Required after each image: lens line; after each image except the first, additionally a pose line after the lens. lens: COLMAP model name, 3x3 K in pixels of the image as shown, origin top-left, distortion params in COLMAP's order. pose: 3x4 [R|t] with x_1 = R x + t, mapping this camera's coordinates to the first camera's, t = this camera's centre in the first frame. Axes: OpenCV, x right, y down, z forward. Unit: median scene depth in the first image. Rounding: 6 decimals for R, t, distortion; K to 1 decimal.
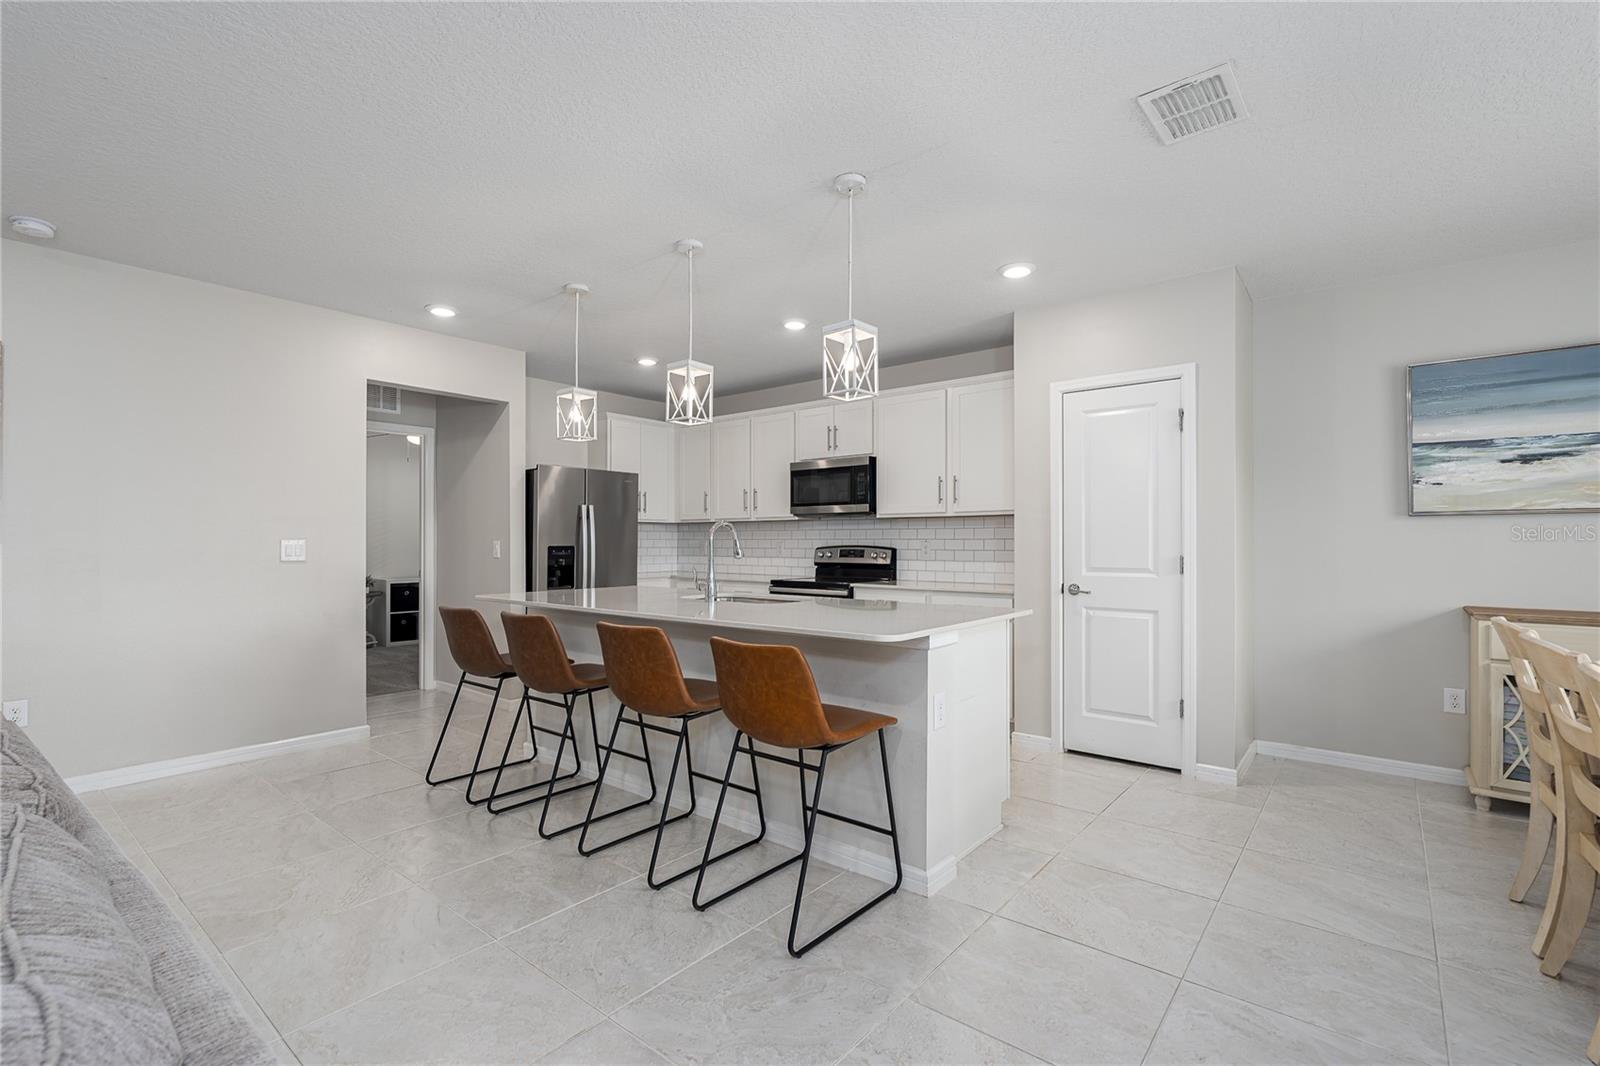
lens RADIAL K [[730.8, 0, 803.3], [0, 730.8, 539.2], [0, 0, 1]] dist [0.000698, 0.000135]
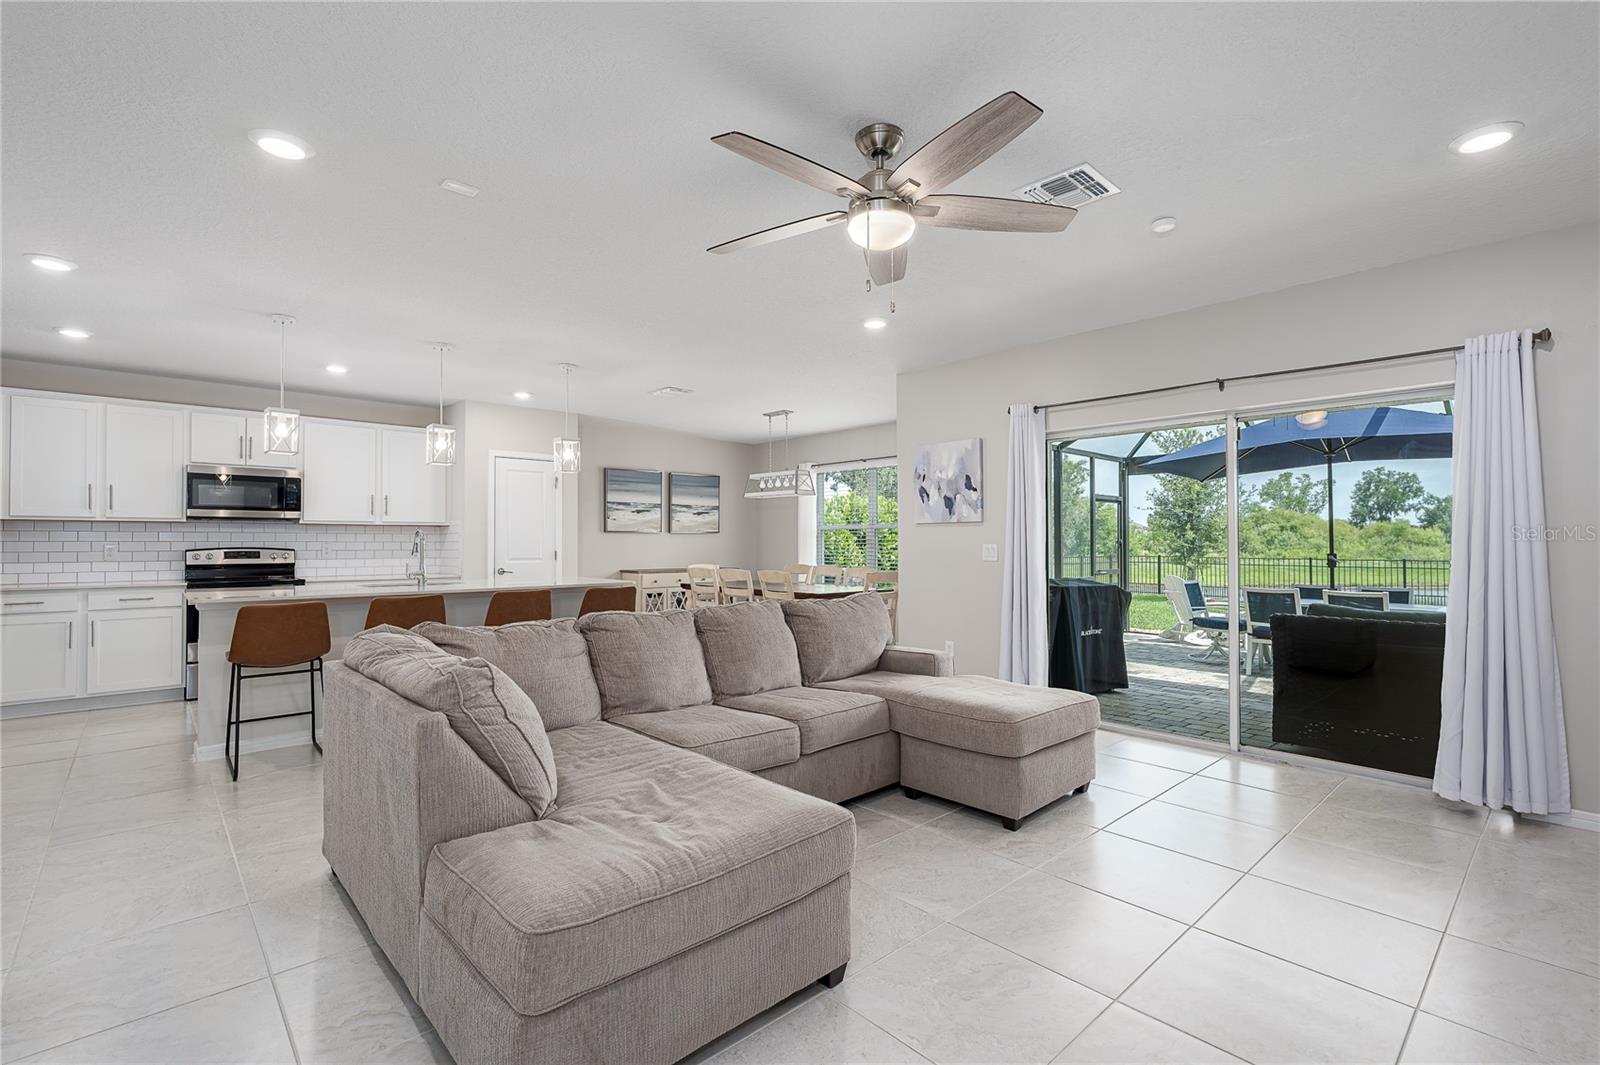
lens RADIAL K [[730.8, 0, 803.6], [0, 730.8, 532.0], [0, 0, 1]] dist [0.000698, 0.000135]
pose [[0.150009, 0.015944, 0.988556, -0.938246], [-0.001856, 0.999873, -0.015845, 0.001447], [-0.988683, 0.000542, 0.150019, 0.021872]]
